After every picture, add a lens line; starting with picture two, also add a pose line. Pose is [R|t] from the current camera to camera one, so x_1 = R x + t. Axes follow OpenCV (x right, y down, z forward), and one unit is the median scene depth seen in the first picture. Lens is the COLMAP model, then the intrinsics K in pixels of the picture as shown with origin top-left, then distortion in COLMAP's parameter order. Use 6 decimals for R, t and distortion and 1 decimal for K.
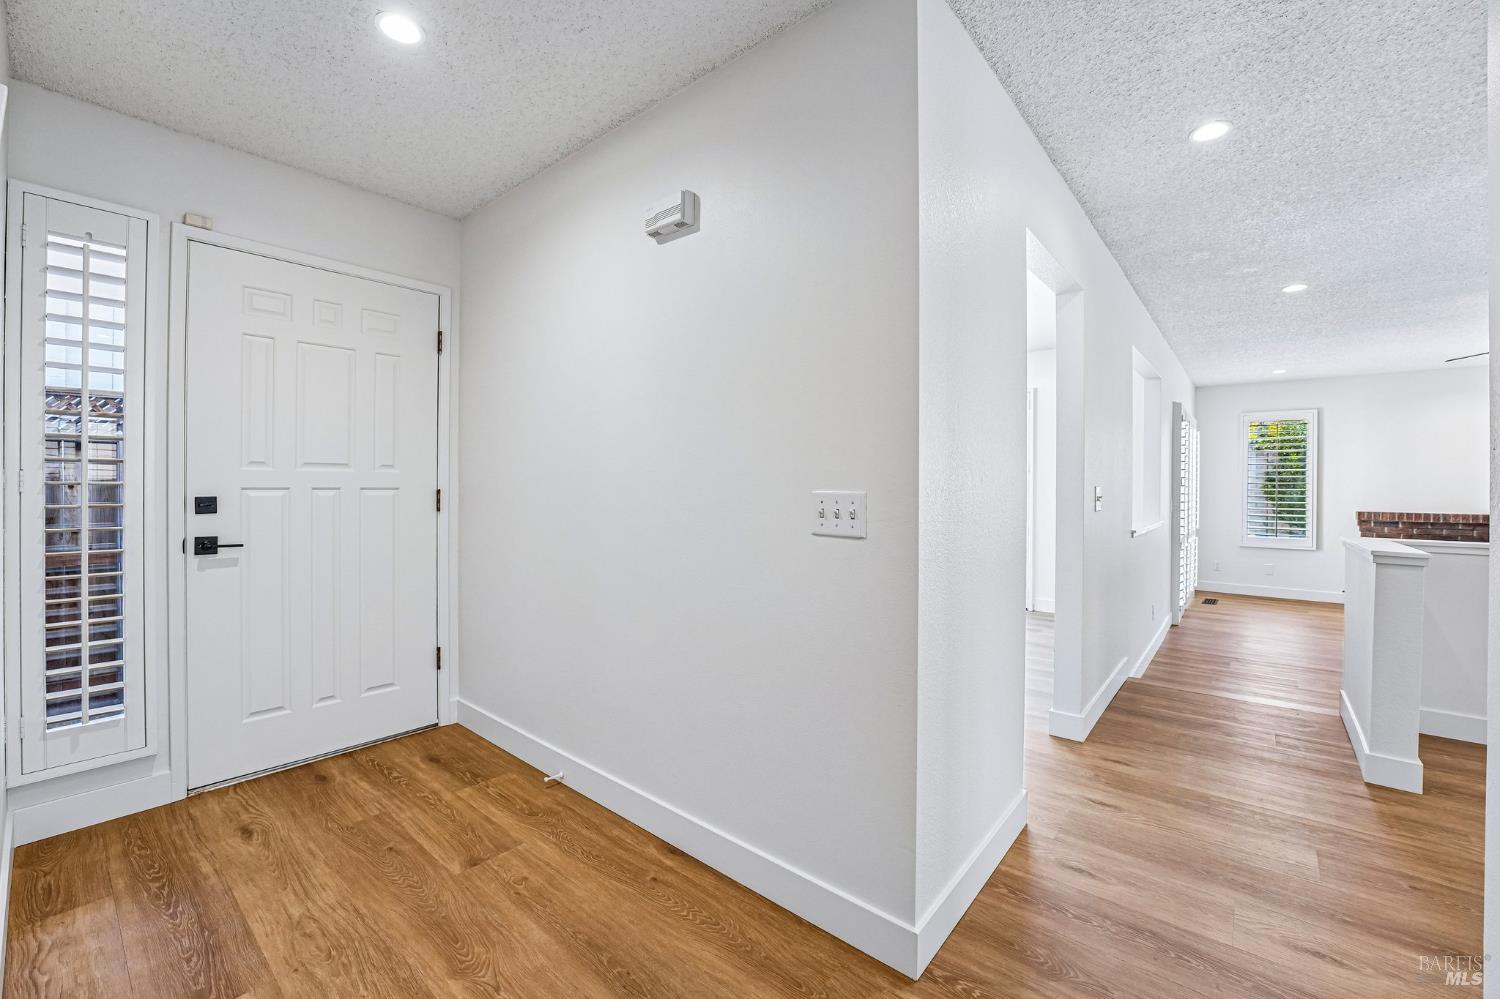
lens RADIAL K [[611.4, 0, 743.2], [0, 611.4, 497.7], [0, 0, 1]] dist [-0.030537, 0.004566]
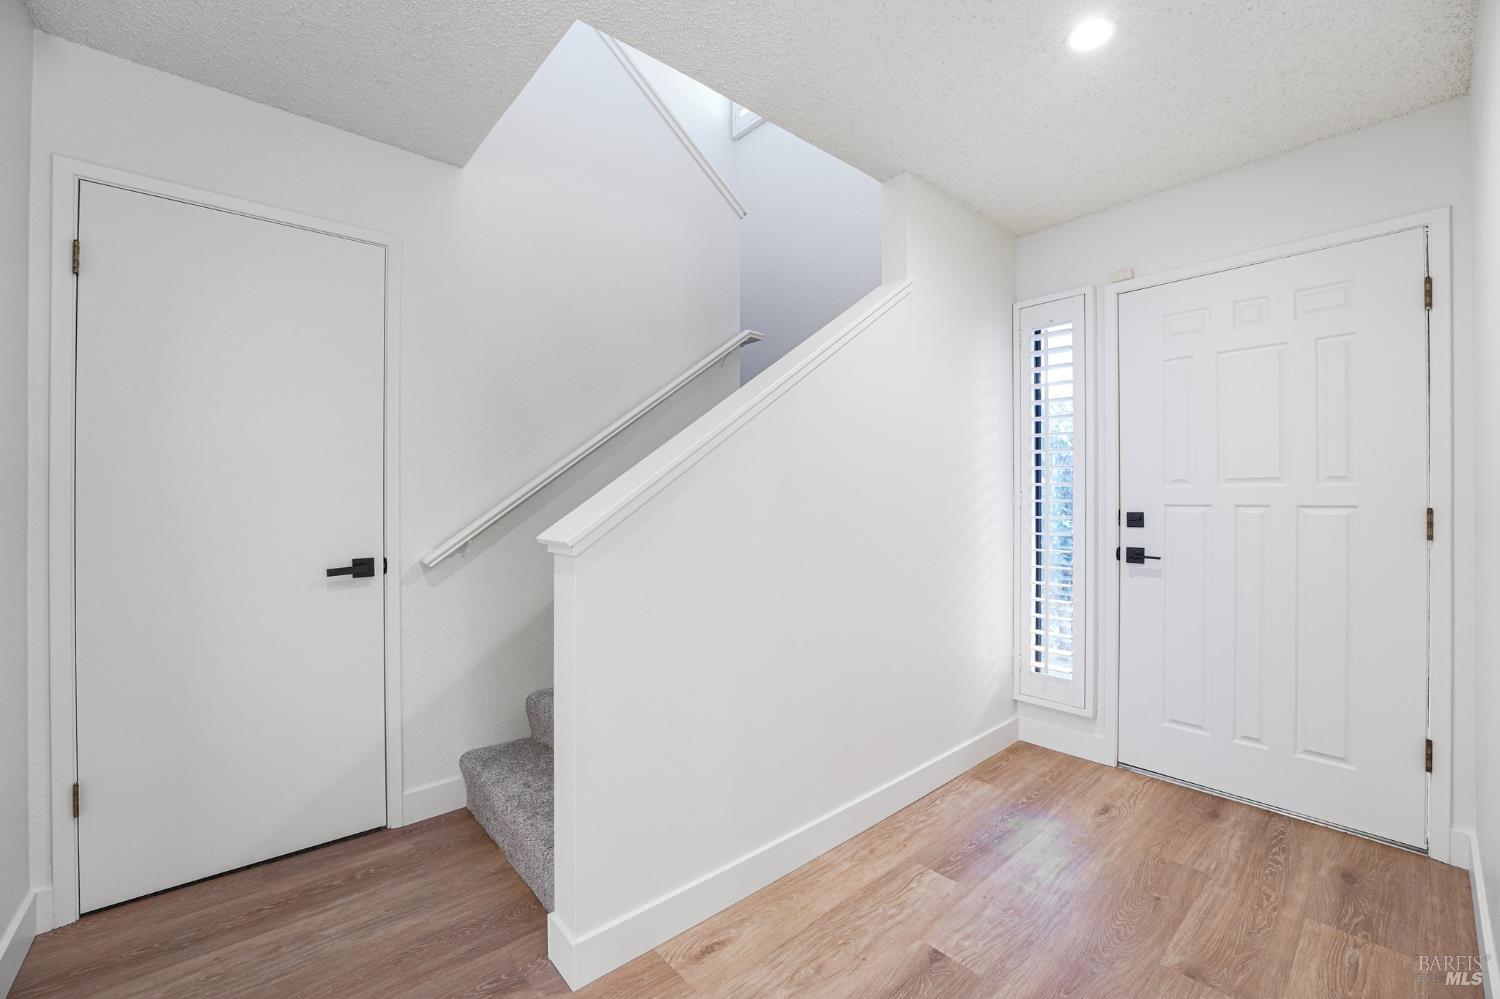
lens RADIAL K [[614.6, 0, 744.4], [0, 614.6, 505.2], [0, 0, 1]] dist [-0.032607, 0.006141]
pose [[-0.146938, 0.002647, -0.989142, 0.356888], [-0.020150, 0.999781, 0.005669, -0.006713], [0.988940, 0.020764, -0.146853, 0.436530]]
